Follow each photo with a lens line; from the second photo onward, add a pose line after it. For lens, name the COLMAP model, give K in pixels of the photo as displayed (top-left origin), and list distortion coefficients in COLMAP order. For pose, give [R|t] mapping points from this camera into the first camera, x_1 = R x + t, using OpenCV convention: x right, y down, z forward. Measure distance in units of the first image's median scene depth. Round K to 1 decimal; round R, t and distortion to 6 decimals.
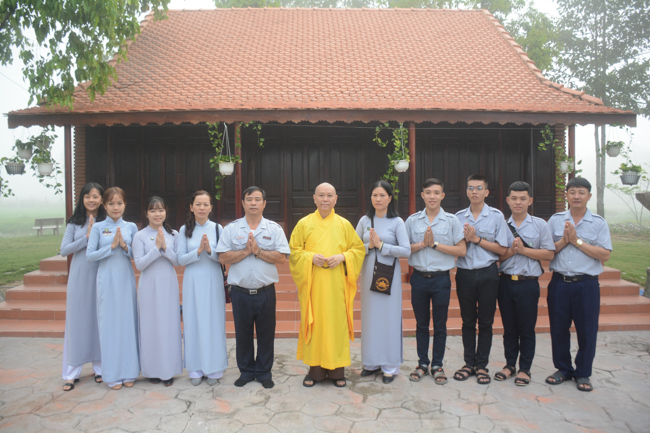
lens RADIAL K [[518.7, 0, 324.3], [0, 518.7, 213.2], [0, 0, 1]] dist [-0.112423, 0.048831]
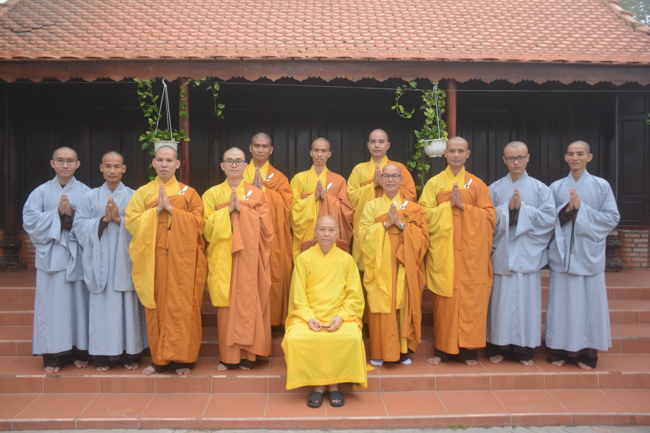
lens RADIAL K [[574.2, 0, 327.2], [0, 574.2, 202.1], [0, 0, 1]] dist [-0.047908, 0.035802]
pose [[0.999968, 0.005925, 0.005366, 0.009756], [-0.005868, 0.999927, -0.010526, -0.014936], [-0.005428, 0.010494, 0.999930, 0.281253]]
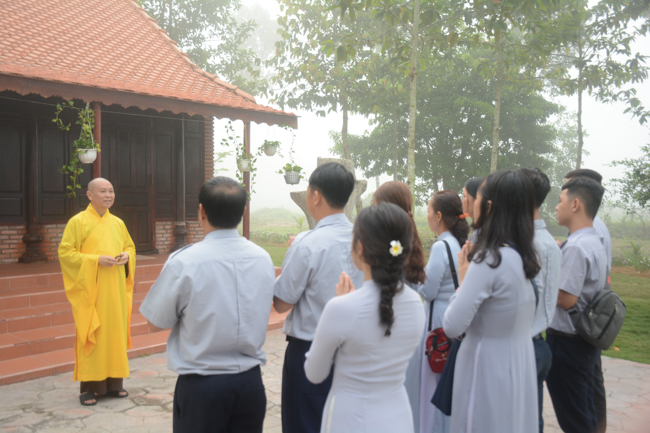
lens RADIAL K [[692.0, 0, 323.0], [0, 692.0, 214.3], [0, 0, 1]] dist [0.080882, 0.000000]
pose [[0.662458, -0.012570, 0.748993, -0.431689], [0.013156, 0.999900, 0.005145, -0.000303], [-0.748983, 0.006445, 0.662558, -0.005028]]
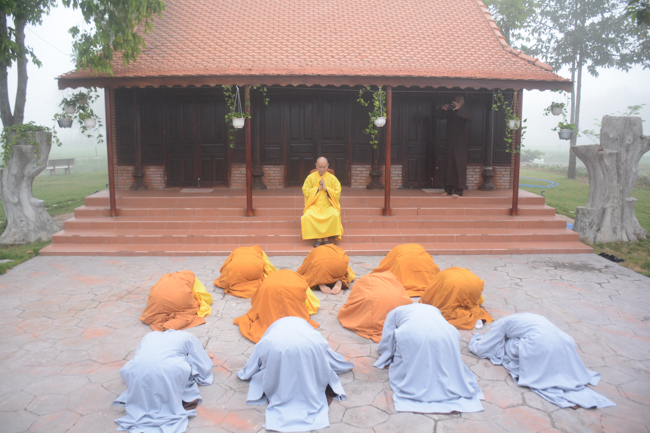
lens RADIAL K [[518.7, 0, 321.2], [0, 518.7, 219.6], [0, 0, 1]] dist [-0.112423, 0.048831]
pose [[0.999957, 0.006034, 0.007078, 0.001402], [-0.006914, 0.991272, 0.131654, -0.021103], [-0.006221, -0.131697, 0.991270, -0.258297]]
